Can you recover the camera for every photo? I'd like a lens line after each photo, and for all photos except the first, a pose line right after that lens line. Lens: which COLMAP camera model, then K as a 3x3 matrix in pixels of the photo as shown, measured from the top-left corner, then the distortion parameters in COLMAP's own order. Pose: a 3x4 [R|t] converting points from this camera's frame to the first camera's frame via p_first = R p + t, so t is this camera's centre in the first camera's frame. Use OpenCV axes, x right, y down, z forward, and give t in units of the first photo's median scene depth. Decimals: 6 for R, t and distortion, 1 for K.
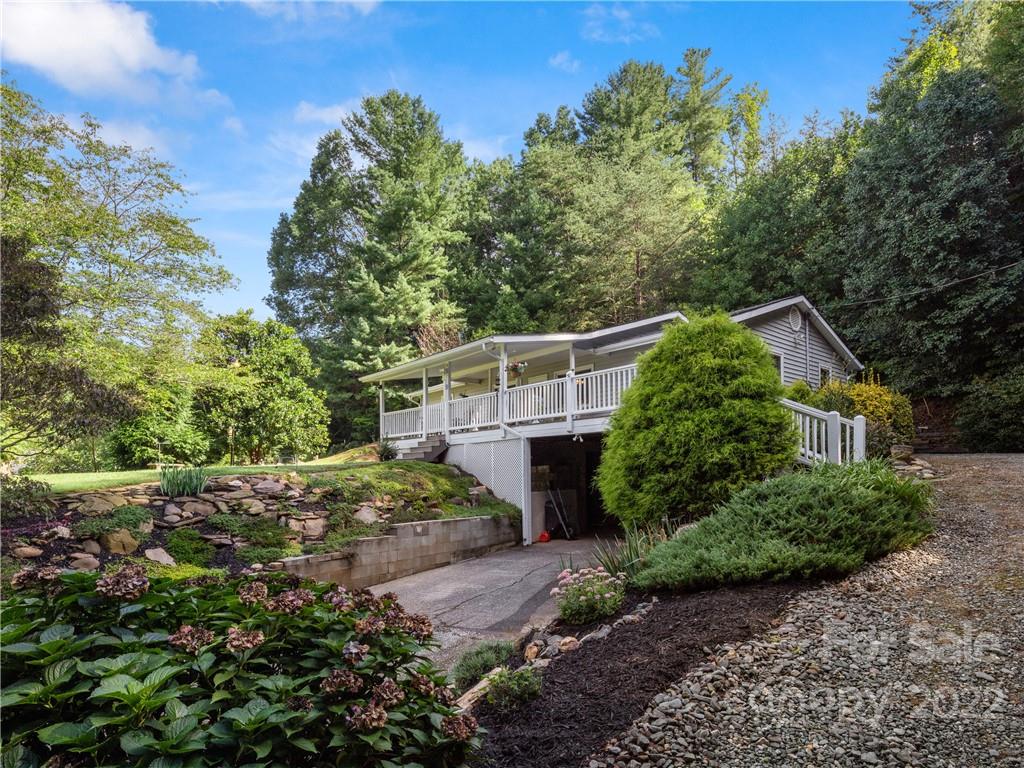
lens RADIAL K [[561.2, 0, 525.0], [0, 561.2, 440.6], [0, 0, 1]] dist [0.006590, -0.004835]
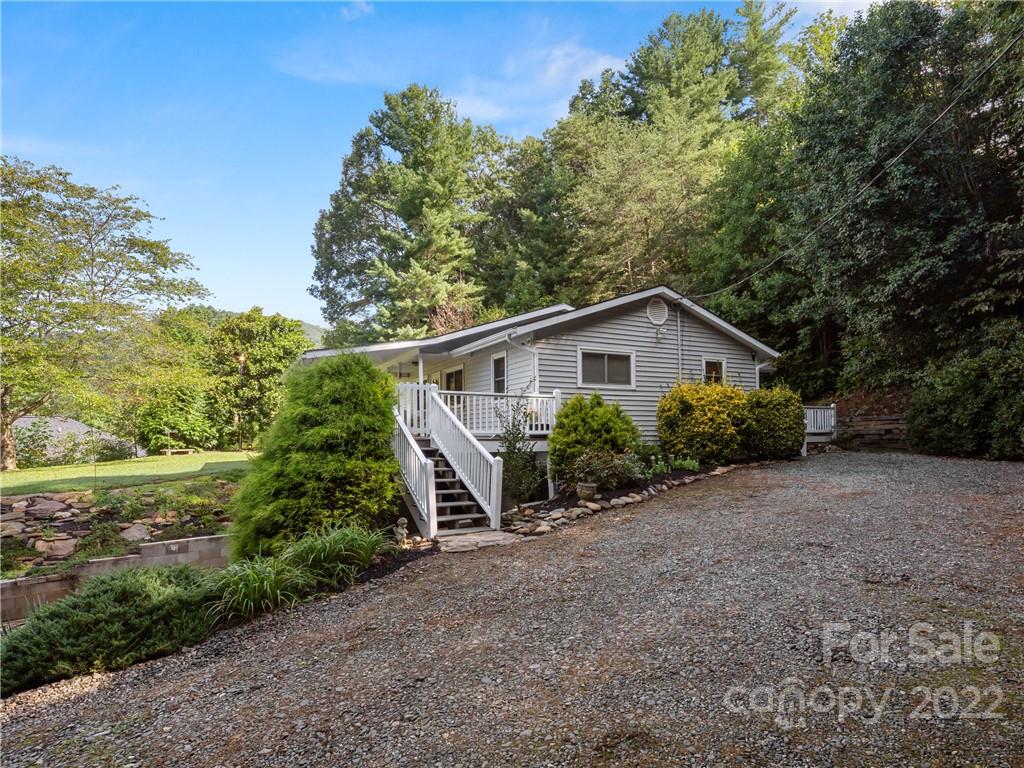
lens RADIAL K [[561.2, 0, 519.1], [0, 561.2, 394.4], [0, 0, 1]] dist [0.006590, -0.004835]
pose [[0.976150, -0.017296, -0.216408, 0.187238], [0.015243, 0.999822, -0.011153, -0.030670], [0.216562, 0.007588, 0.976239, 0.023615]]
